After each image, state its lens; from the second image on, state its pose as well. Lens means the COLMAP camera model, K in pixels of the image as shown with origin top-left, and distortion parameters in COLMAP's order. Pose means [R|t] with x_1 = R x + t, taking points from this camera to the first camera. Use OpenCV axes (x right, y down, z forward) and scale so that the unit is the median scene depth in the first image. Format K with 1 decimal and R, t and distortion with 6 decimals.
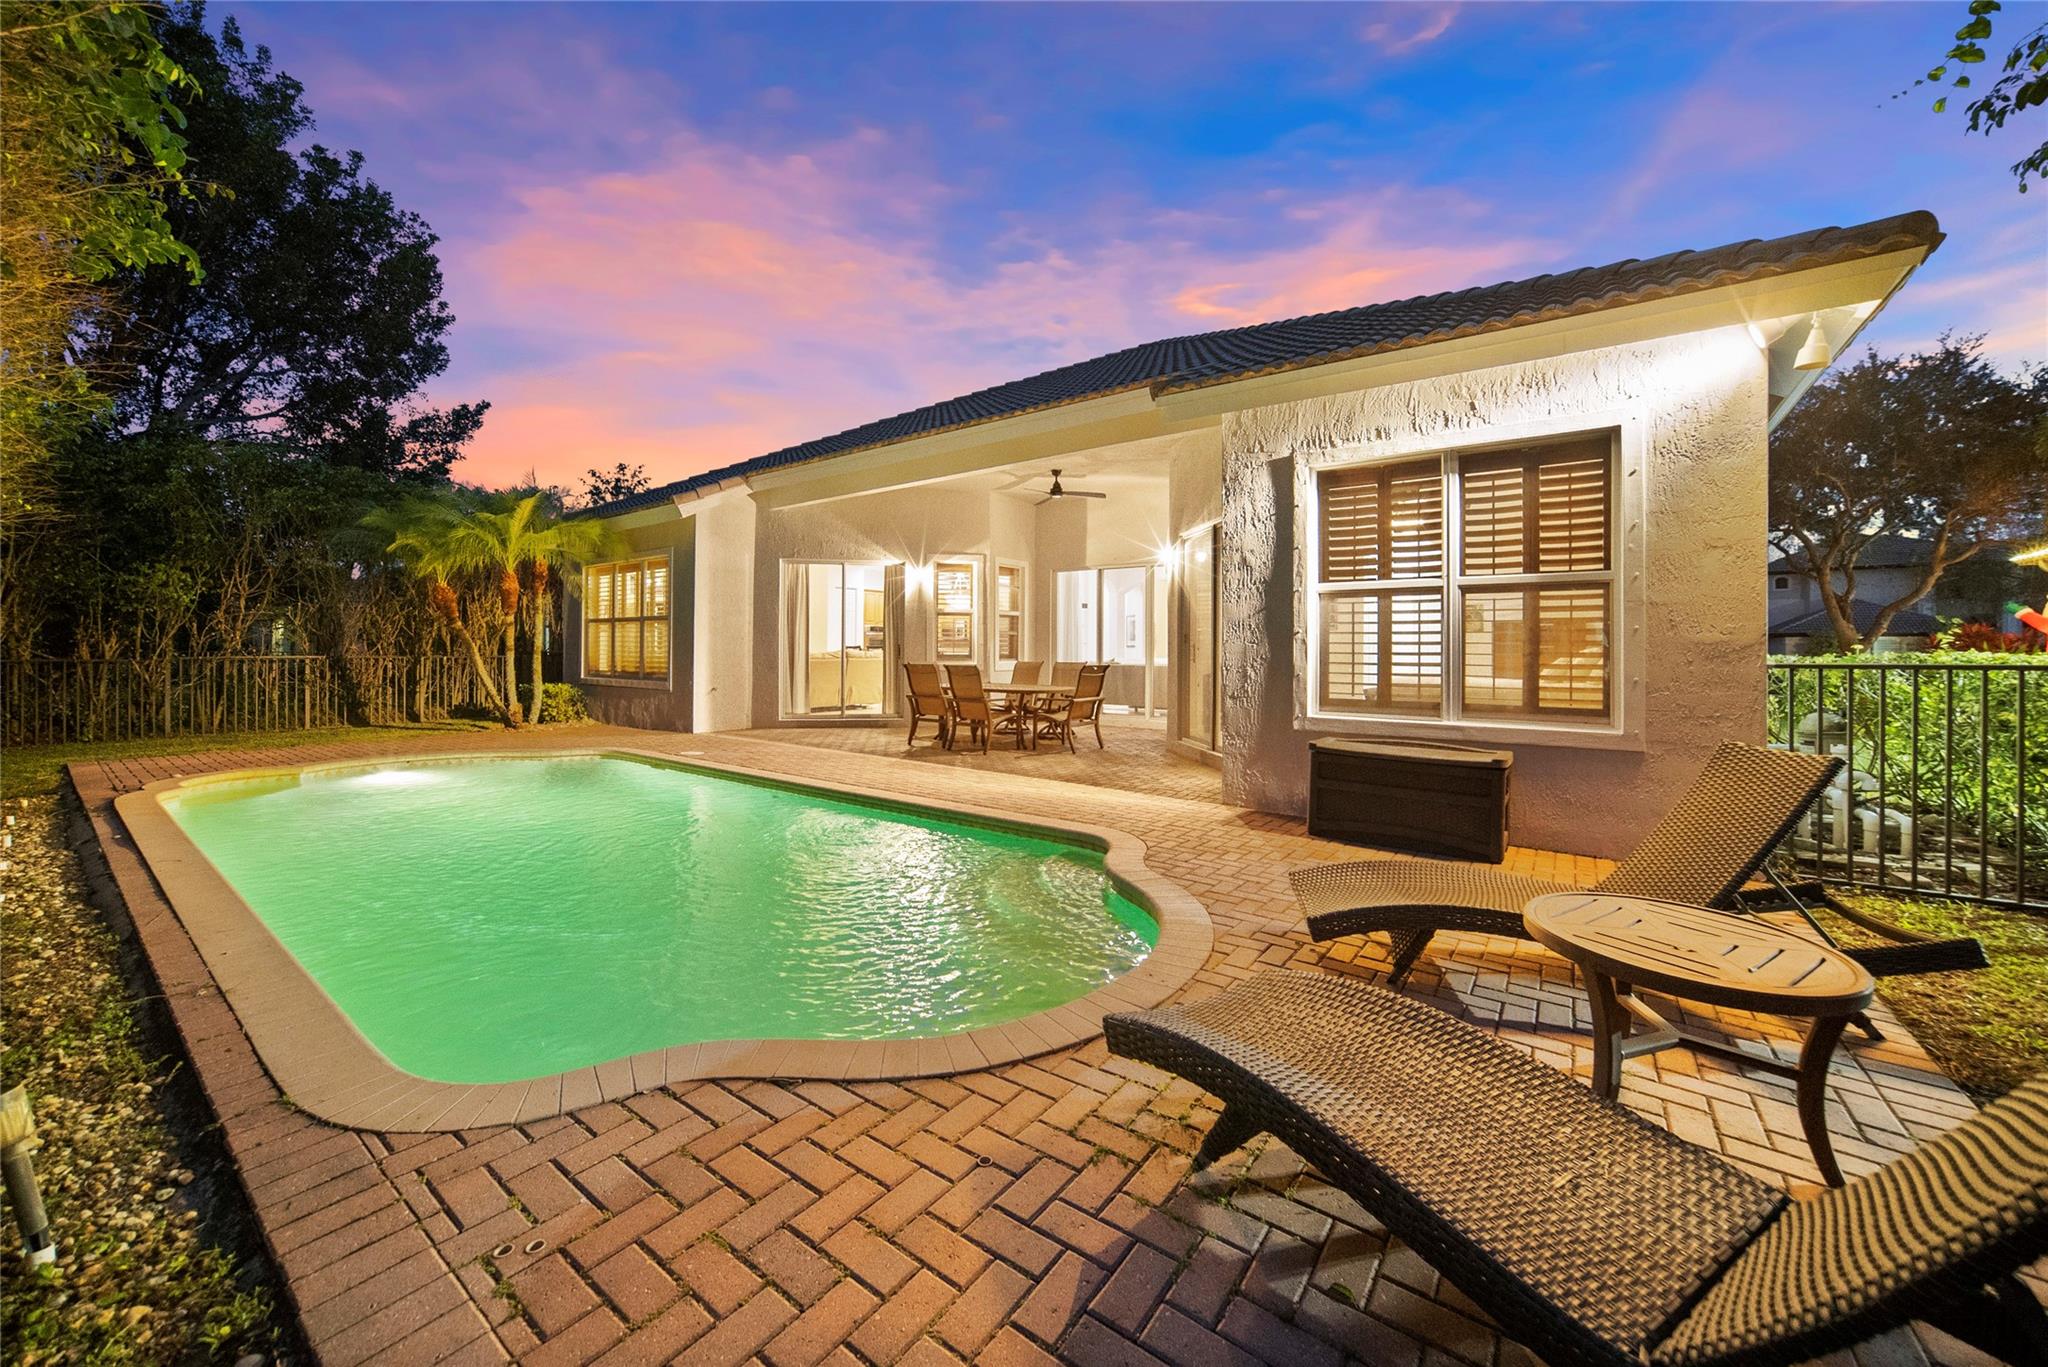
lens RADIAL K [[766.6, 0, 1026.9], [0, 766.6, 651.3], [0, 0, 1]] dist [-0.027529, 0.012896]
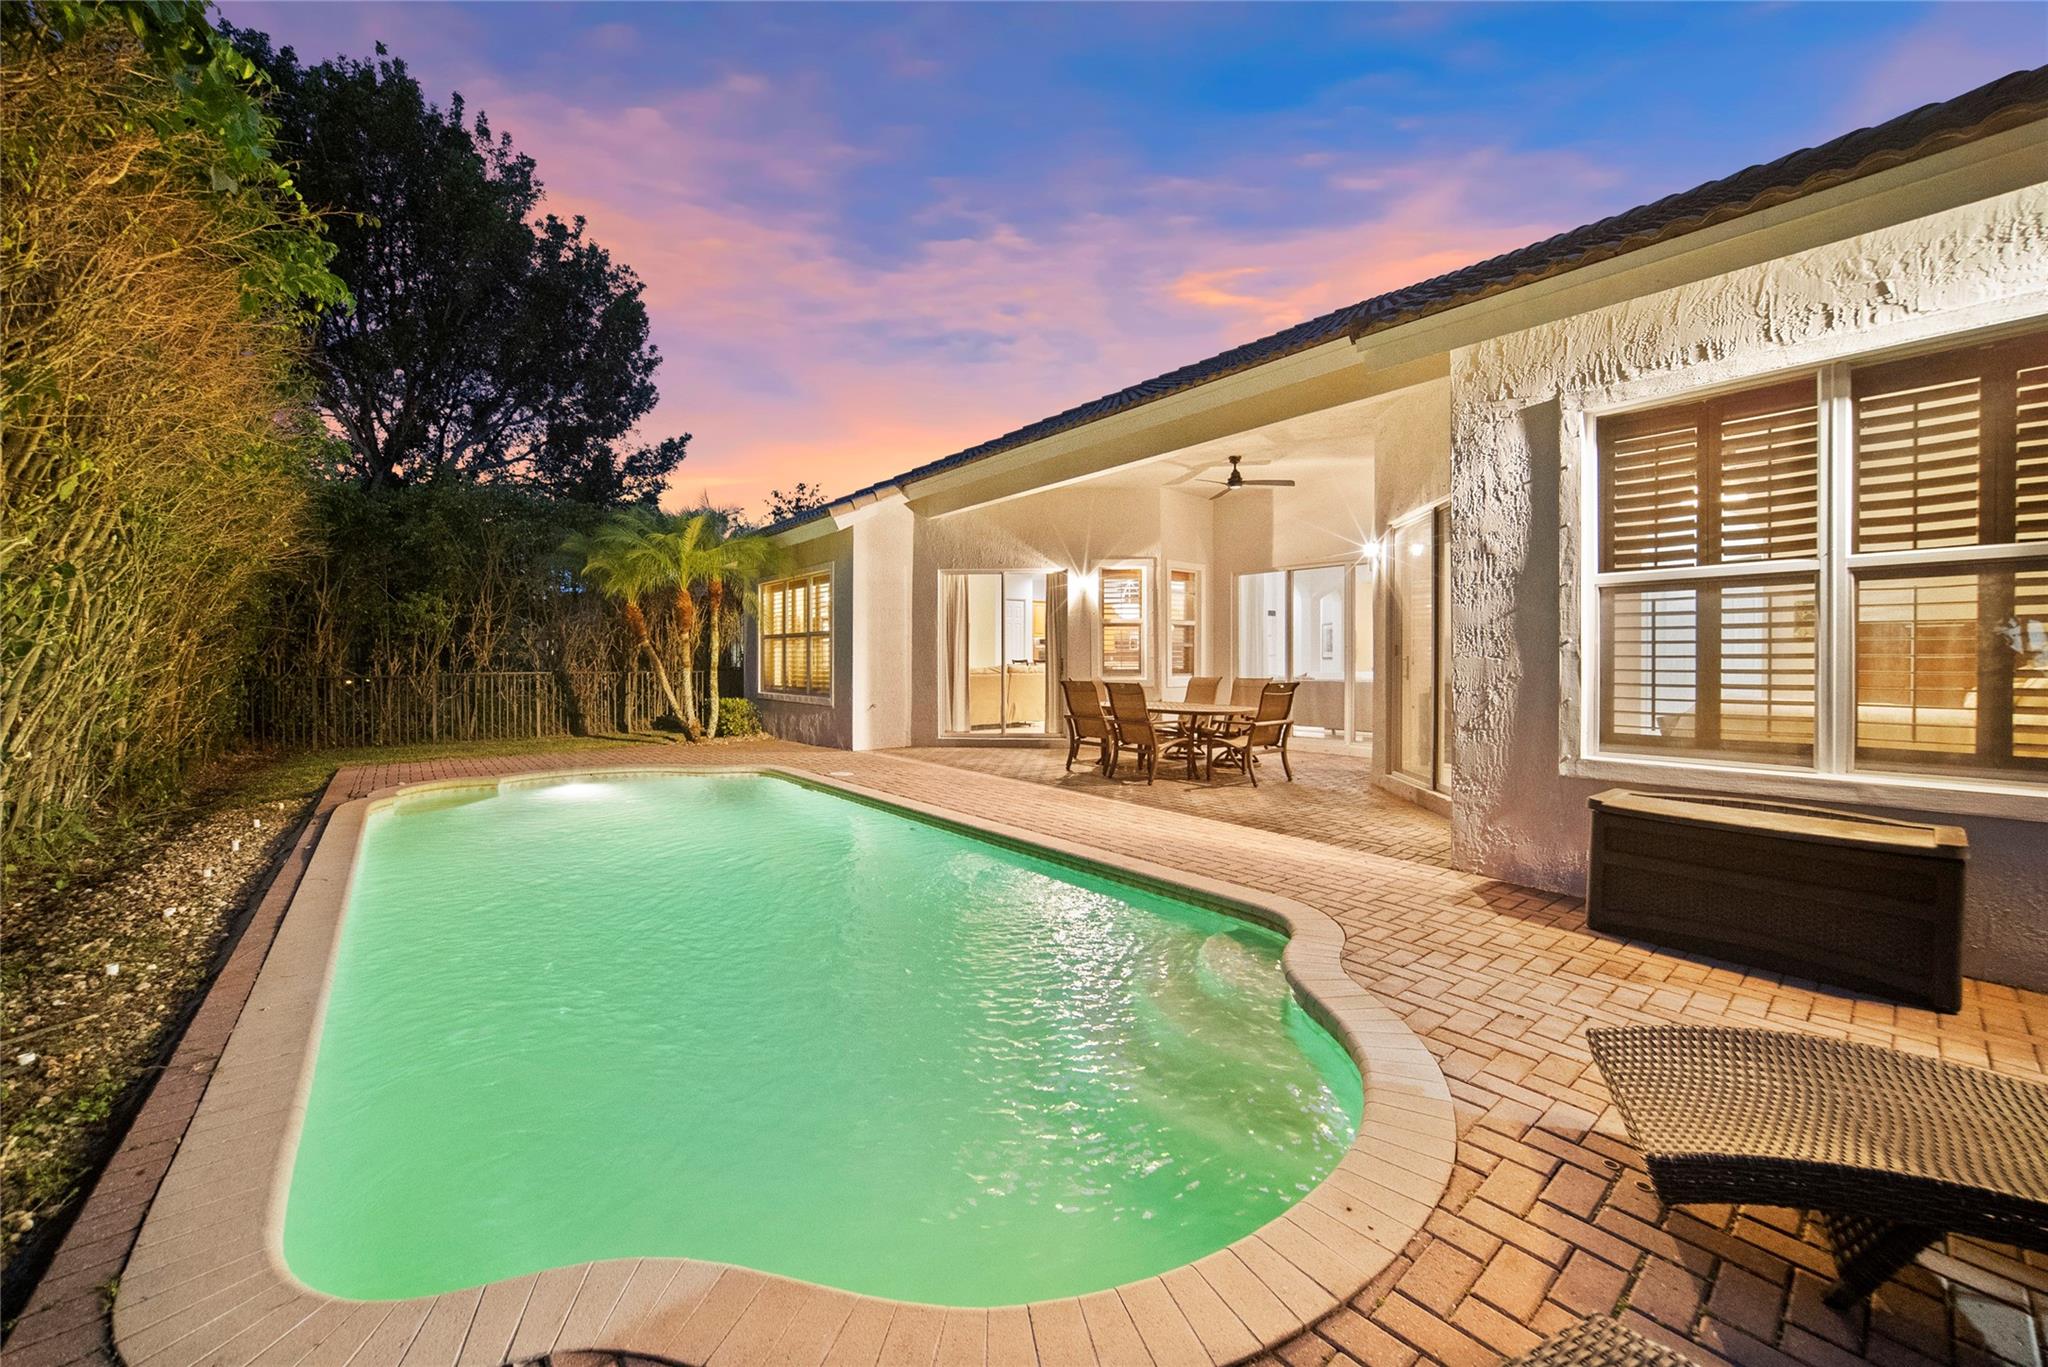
lens RADIAL K [[771.2, 0, 1028.4], [0, 771.2, 668.2], [0, 0, 1]] dist [-0.024321, 0.009623]
pose [[0.971687, -0.003372, -0.236246, 0.016829], [0.005039, 0.999966, 0.006451, -0.004106], [0.236217, -0.007459, 0.971672, 0.100312]]
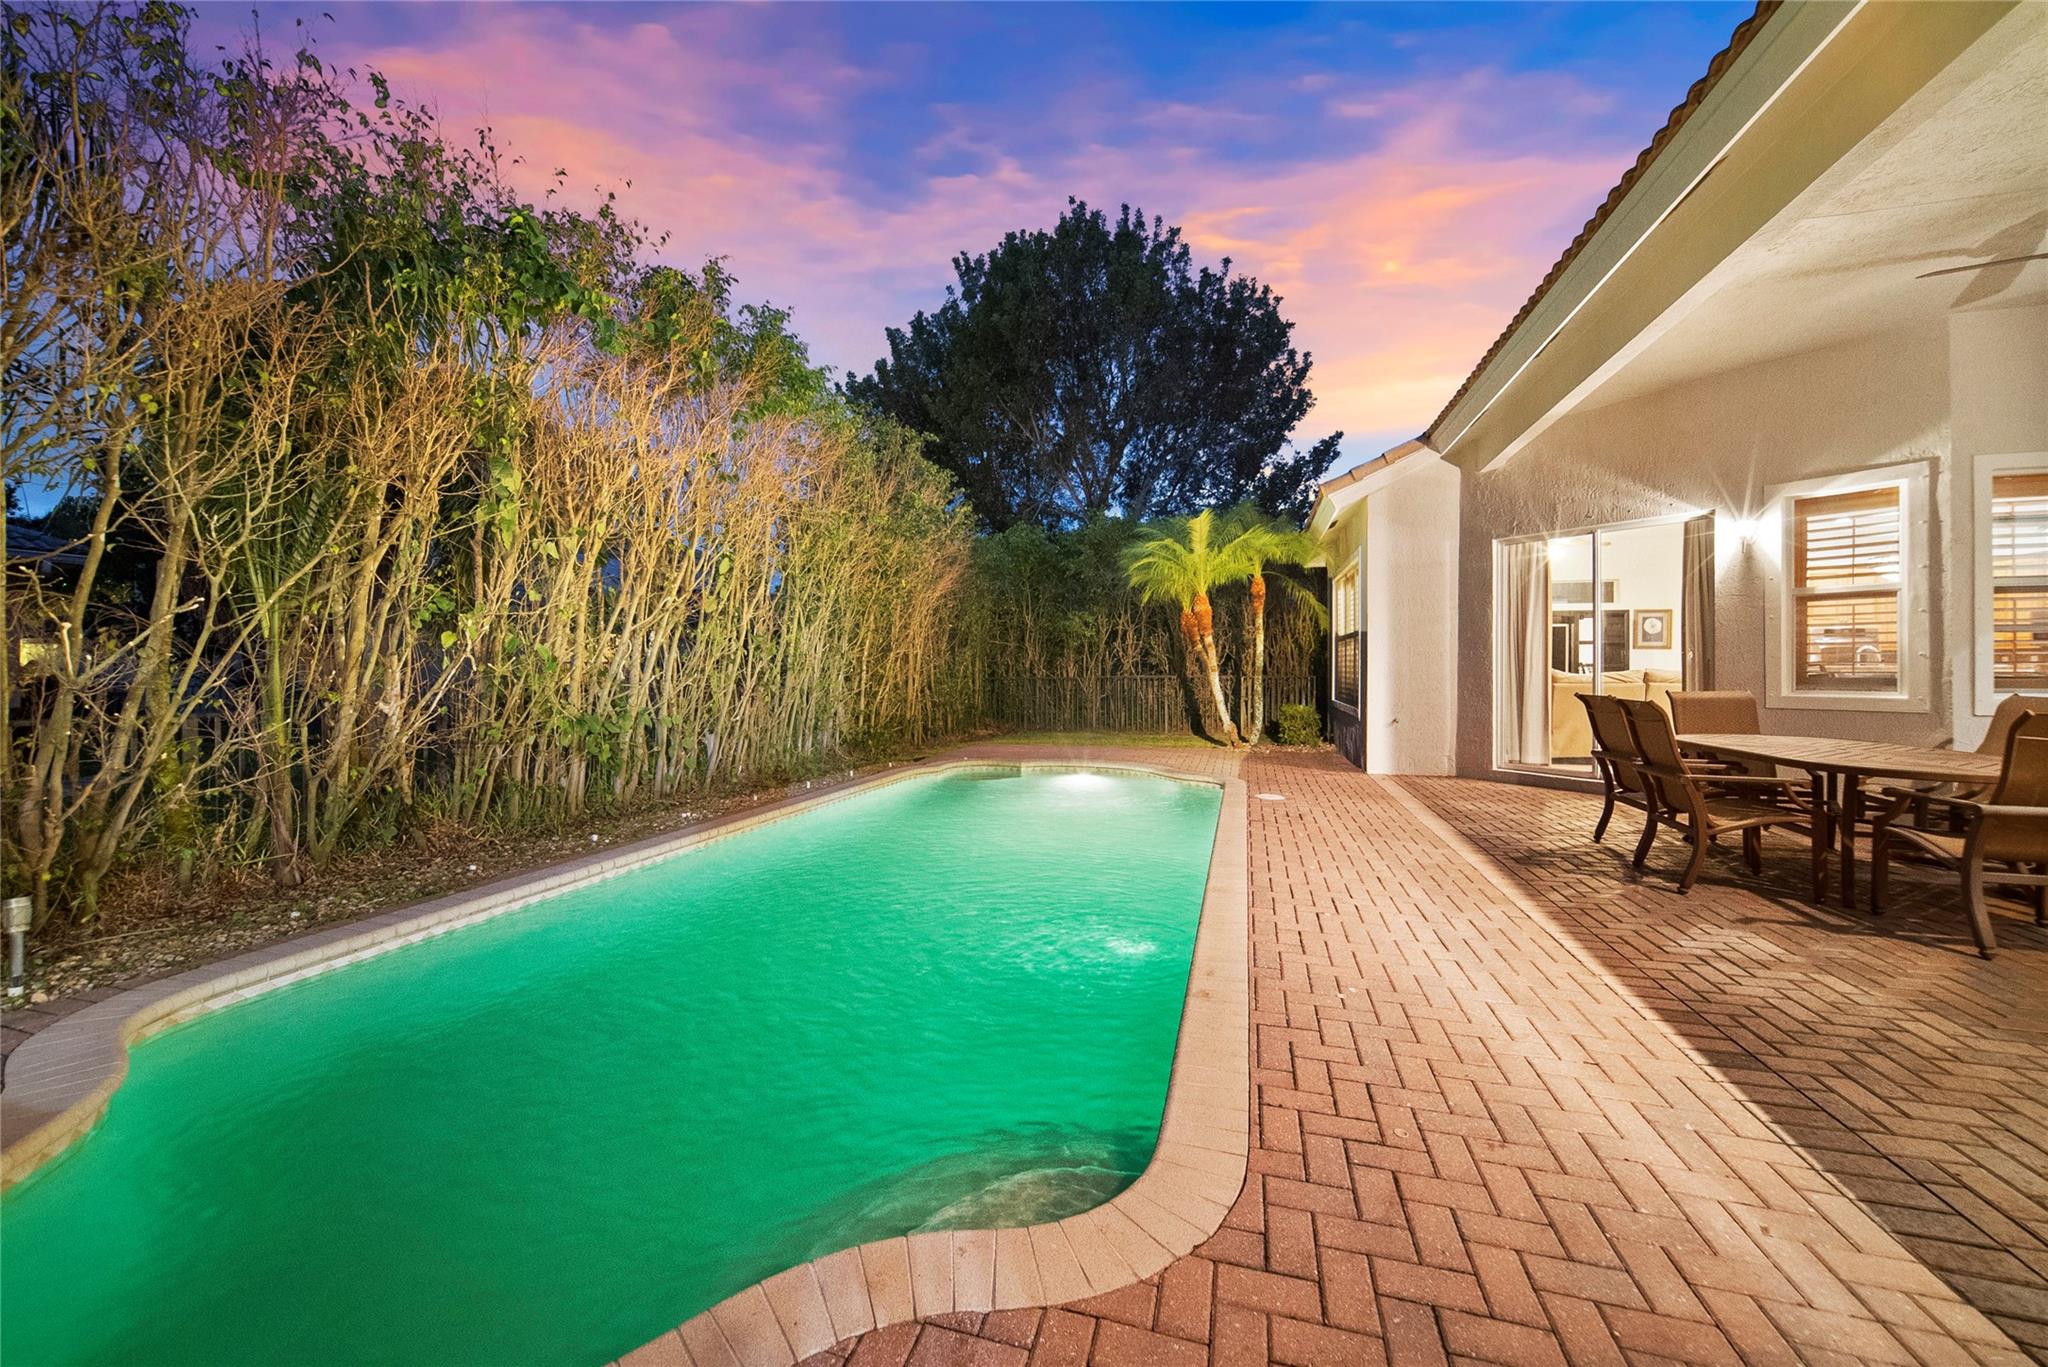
lens RADIAL K [[771.2, 0, 1028.4], [0, 771.2, 668.2], [0, 0, 1]] dist [-0.024321, 0.009623]
pose [[0.359120, -0.004759, -0.933279, 0.204925], [0.001804, 0.999989, -0.004405, -0.000982], [0.933290, -0.000102, 0.359125, 0.402391]]
